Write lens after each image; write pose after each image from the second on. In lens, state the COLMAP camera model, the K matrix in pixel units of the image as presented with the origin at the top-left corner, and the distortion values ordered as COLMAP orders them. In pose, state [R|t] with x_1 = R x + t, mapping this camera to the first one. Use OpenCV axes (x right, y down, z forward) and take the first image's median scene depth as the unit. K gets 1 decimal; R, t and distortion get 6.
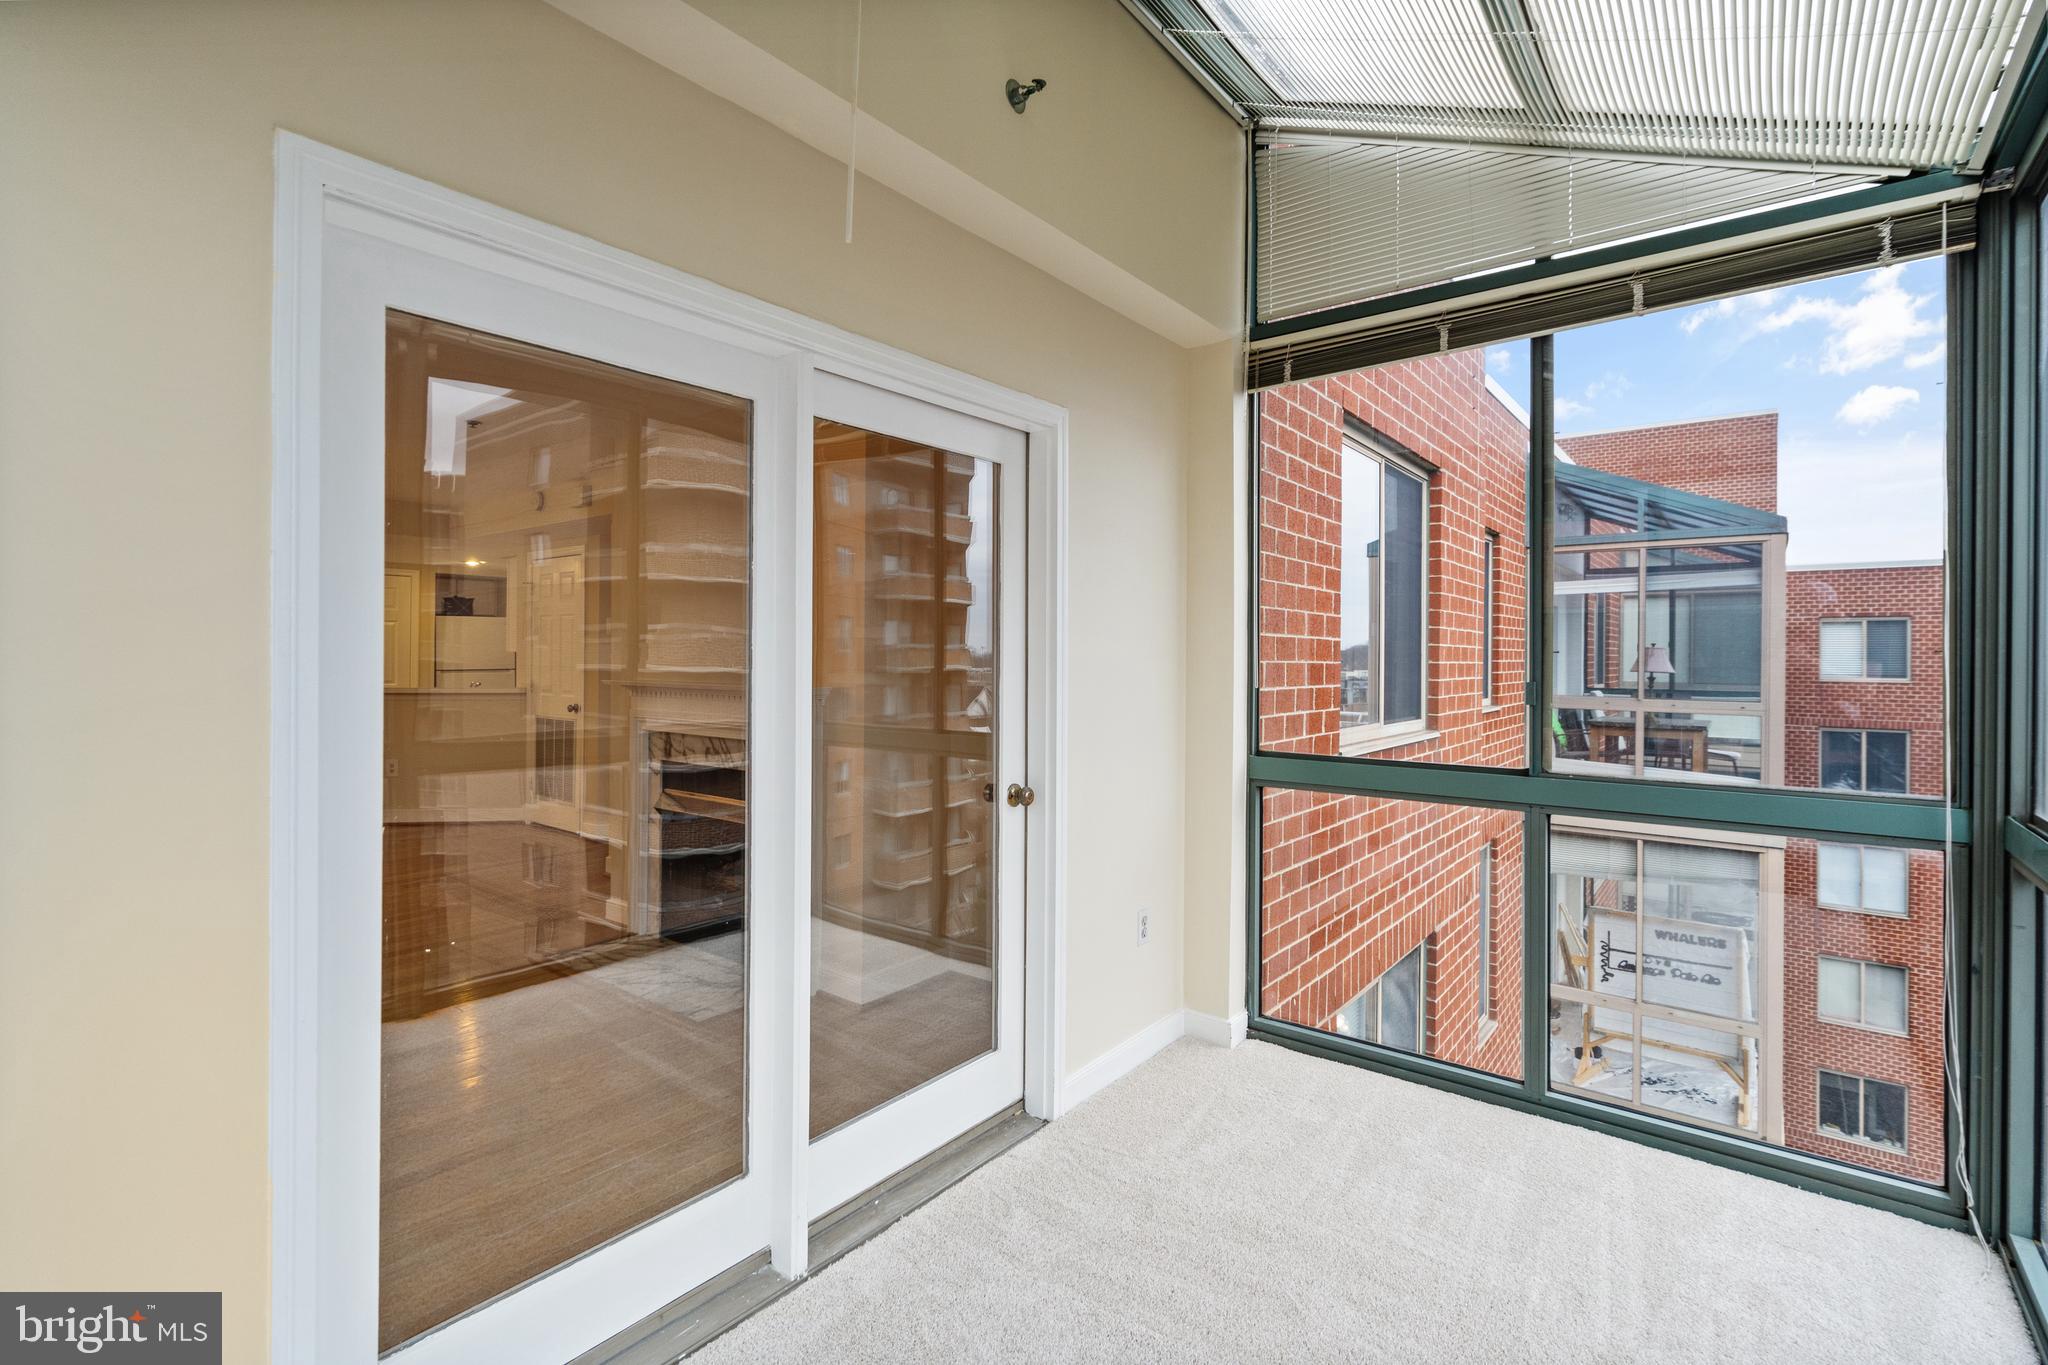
lens RADIAL K [[972.4, 0, 1028.9], [0, 972.4, 659.1], [0, 0, 1]] dist [0.001442, -0.000207]
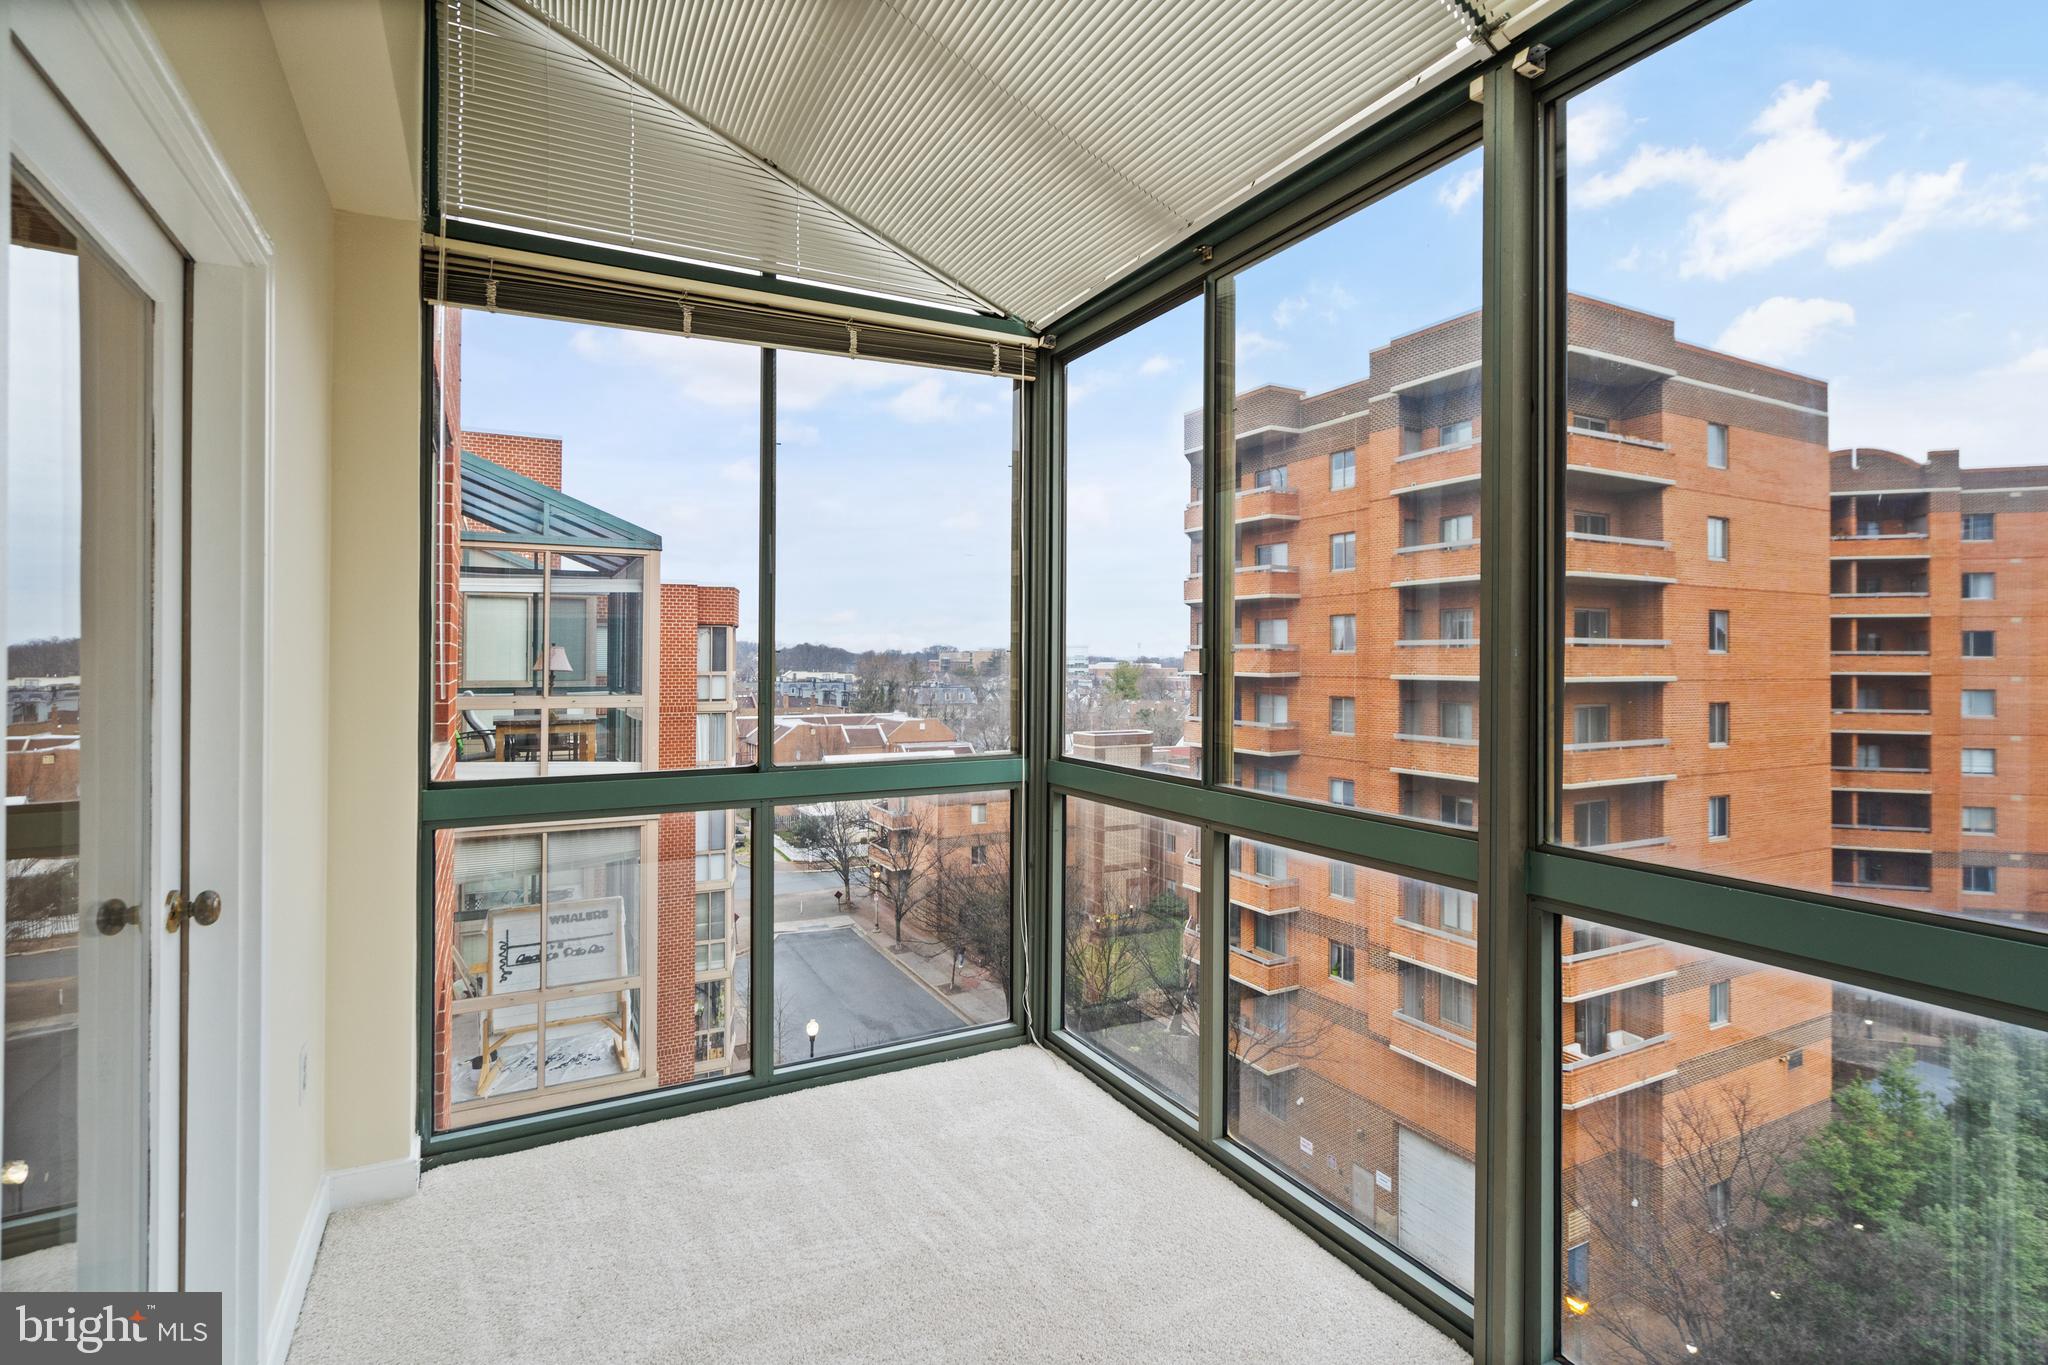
lens RADIAL K [[972.4, 0, 1021.5], [0, 972.4, 657.1], [0, 0, 1]] dist [0.001442, -0.000207]
pose [[0.402374, -0.004648, 0.915464, -0.267257], [0.005609, 0.999981, 0.002612, -0.001884], [-0.915458, 0.004083, 0.402392, 0.278596]]
